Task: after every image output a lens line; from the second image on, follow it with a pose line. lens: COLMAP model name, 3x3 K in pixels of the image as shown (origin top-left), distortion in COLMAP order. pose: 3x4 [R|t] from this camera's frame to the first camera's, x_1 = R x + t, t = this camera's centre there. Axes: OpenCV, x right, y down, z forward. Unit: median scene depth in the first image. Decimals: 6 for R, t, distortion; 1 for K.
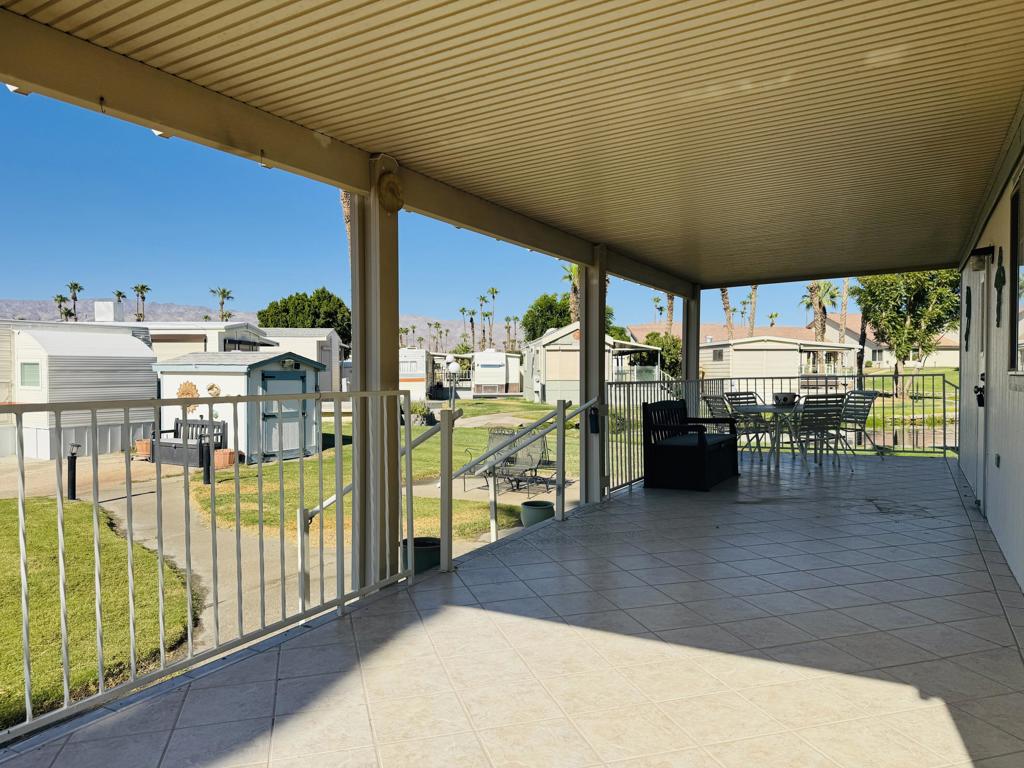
lens RADIAL K [[713.6, 0, 514.0], [0, 713.6, 386.4], [0, 0, 1]] dist [0.061554, -0.074085]
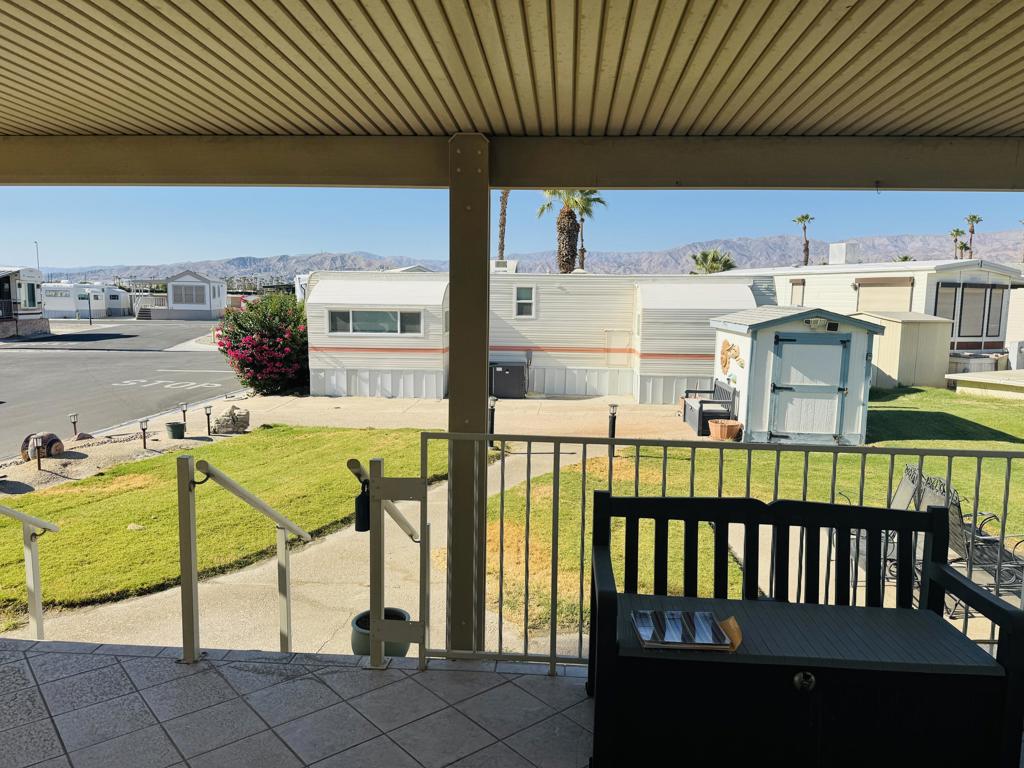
lens RADIAL K [[713.6, 0, 509.9], [0, 713.6, 387.6], [0, 0, 1]] dist [0.061554, -0.074085]
pose [[0.420221, 0.116453, -0.899918, 0.148804], [-0.032759, 0.993031, 0.113206, -0.023482], [0.906830, -0.018091, 0.421107, 0.213827]]
